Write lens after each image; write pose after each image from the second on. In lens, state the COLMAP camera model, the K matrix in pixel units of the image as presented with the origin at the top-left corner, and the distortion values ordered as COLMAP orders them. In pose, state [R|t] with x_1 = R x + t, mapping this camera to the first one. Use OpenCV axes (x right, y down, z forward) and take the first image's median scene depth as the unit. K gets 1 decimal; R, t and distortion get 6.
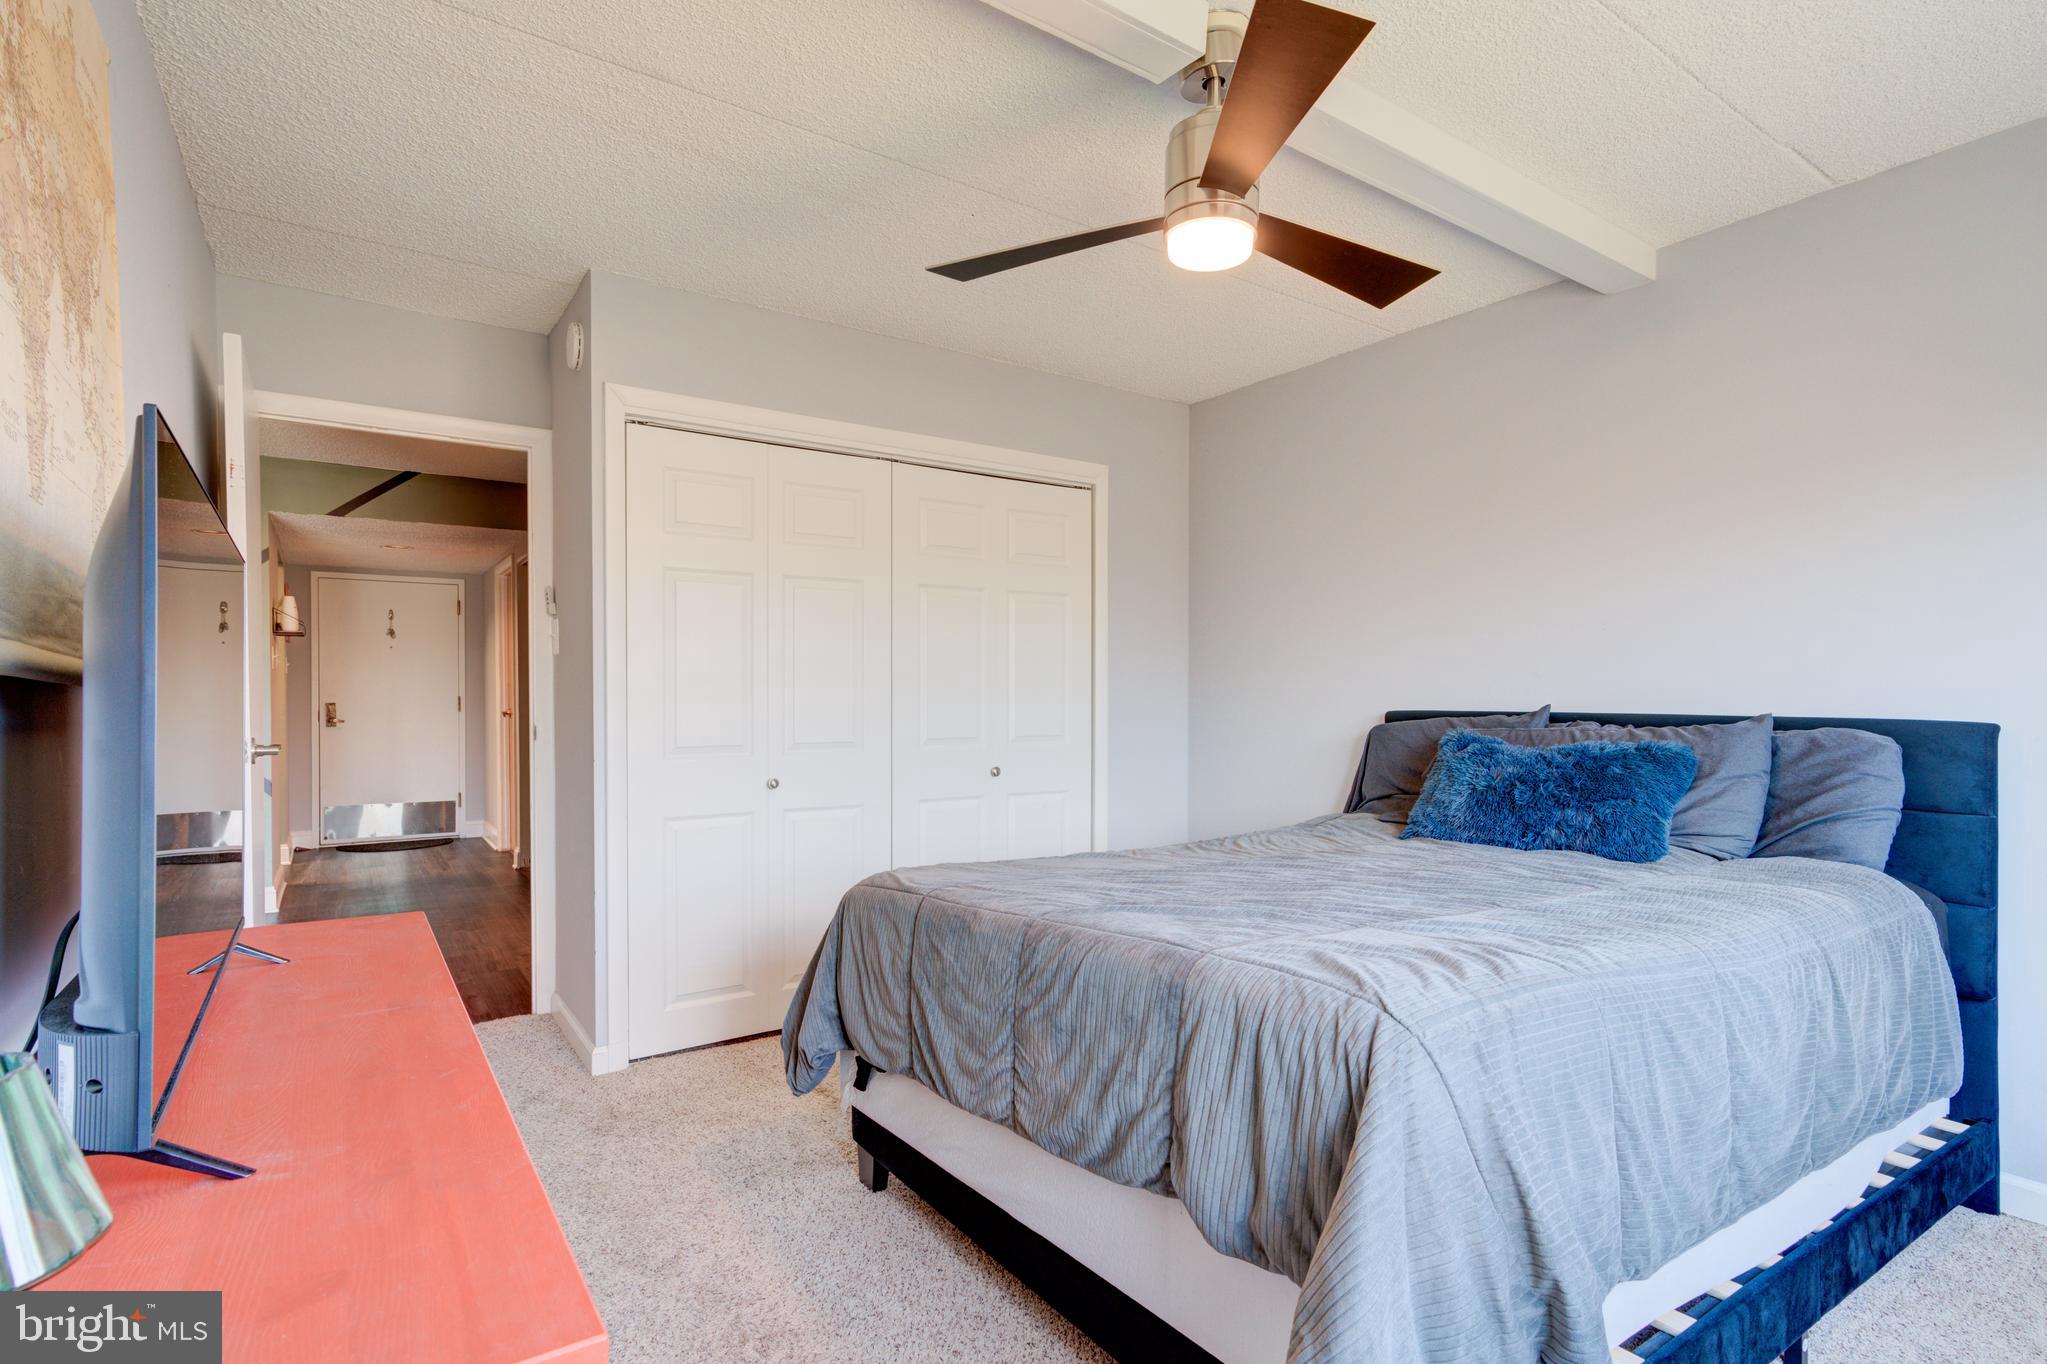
lens RADIAL K [[999.4, 0, 1025.7], [0, 999.4, 690.7], [0, 0, 1]] dist [-0.001529, 0.005957]
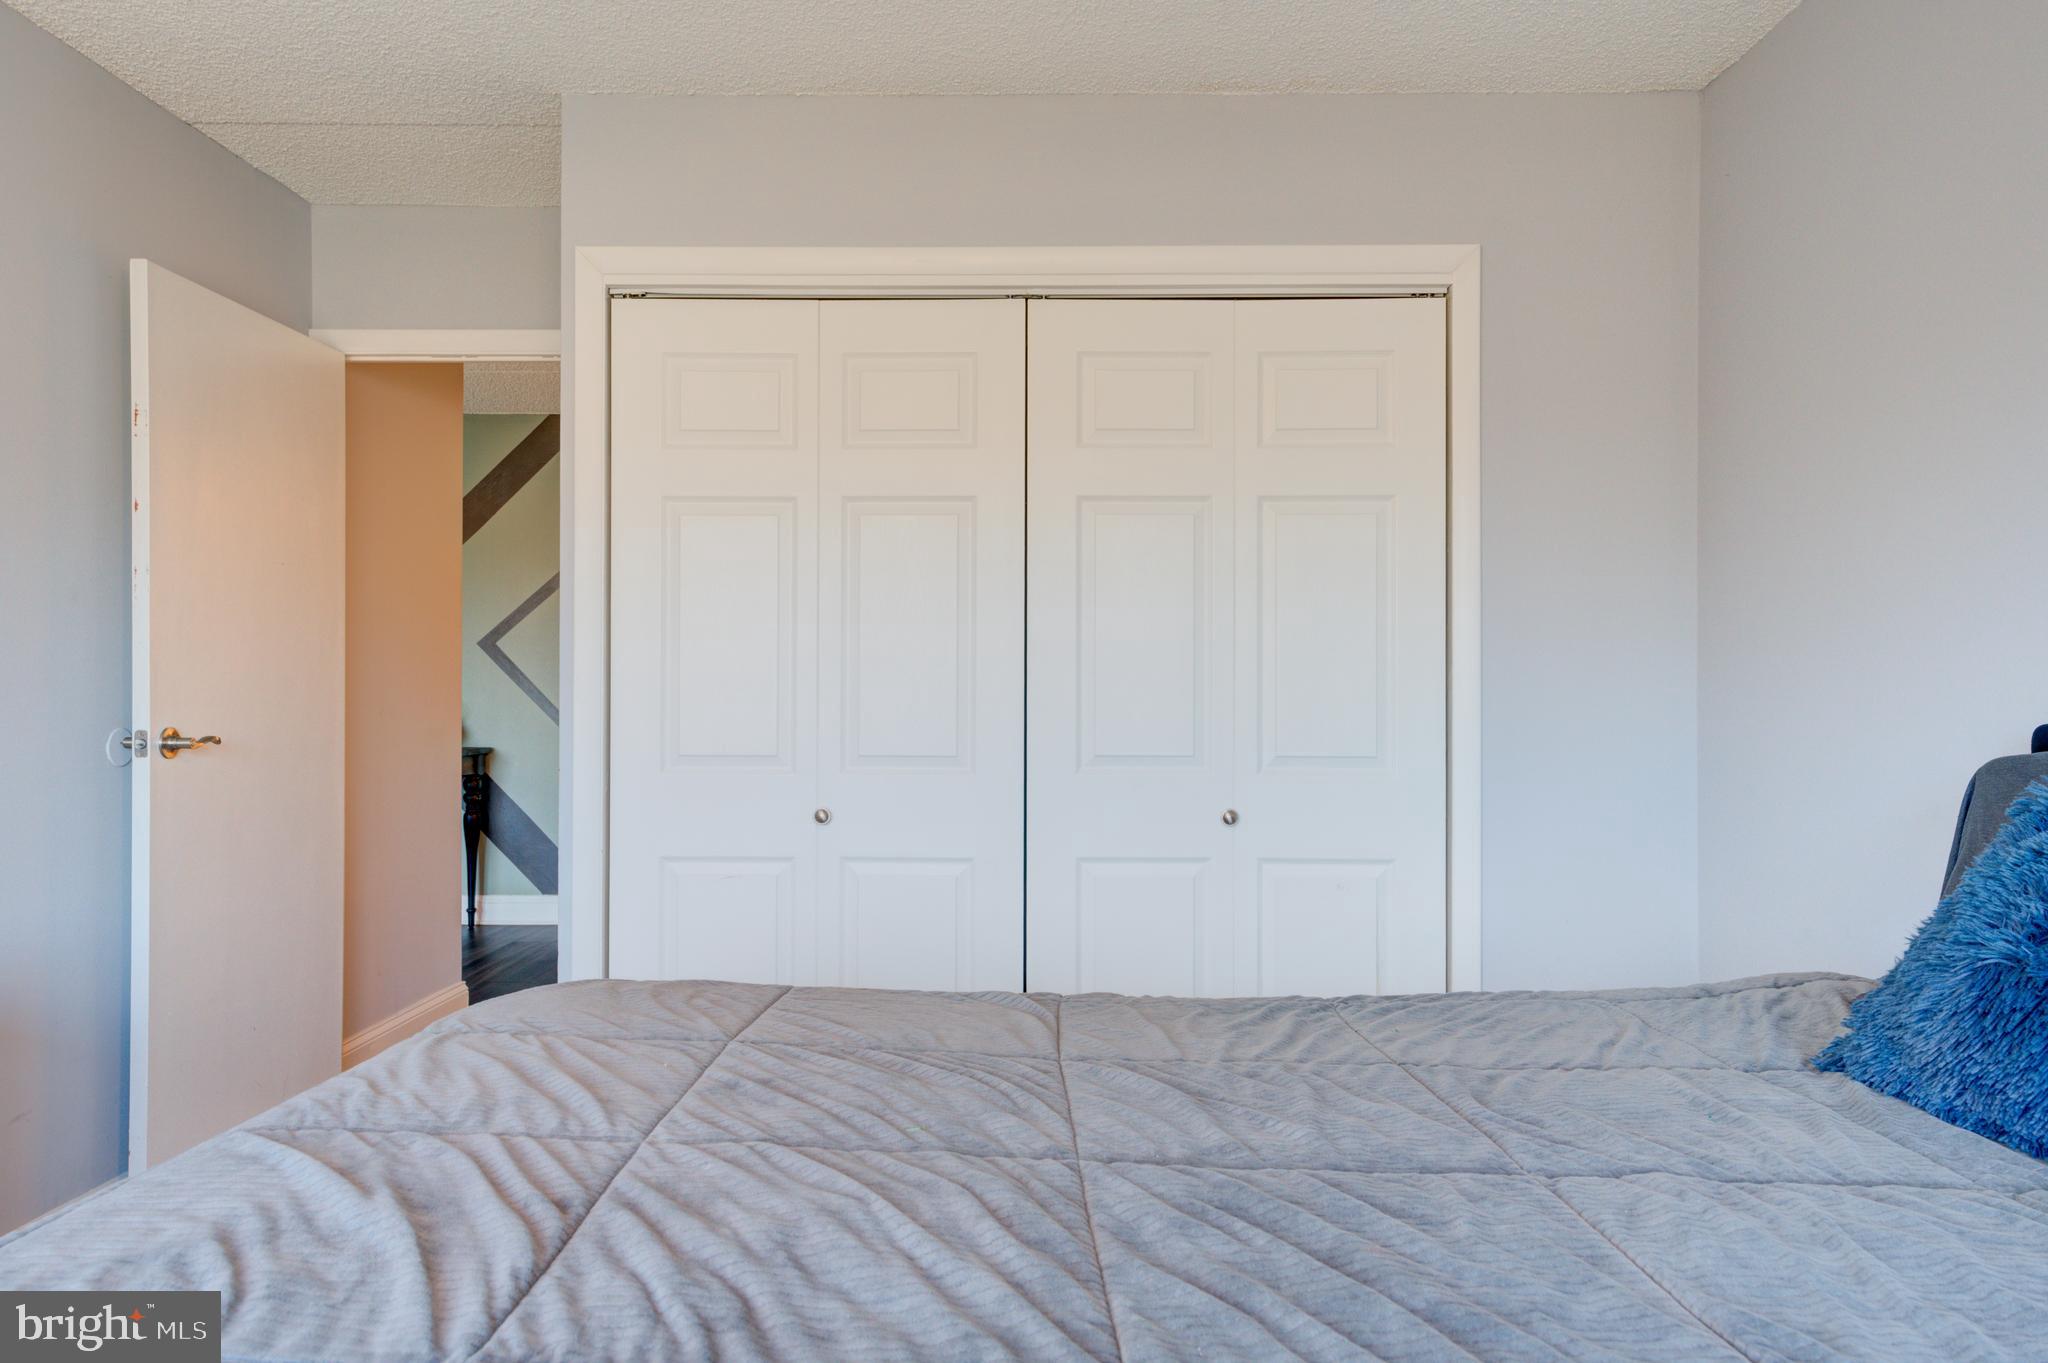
lens RADIAL K [[1324.2, 0, 1021.5], [0, 1324.2, 678.4], [0, 0, 1]] dist [0.020050, 0.001011]
pose [[0.816479, -0.001943, -0.577371, 0.340725], [-0.001498, 0.999984, -0.005483, 0.007033], [0.577373, 0.005342, 0.816463, 0.348815]]
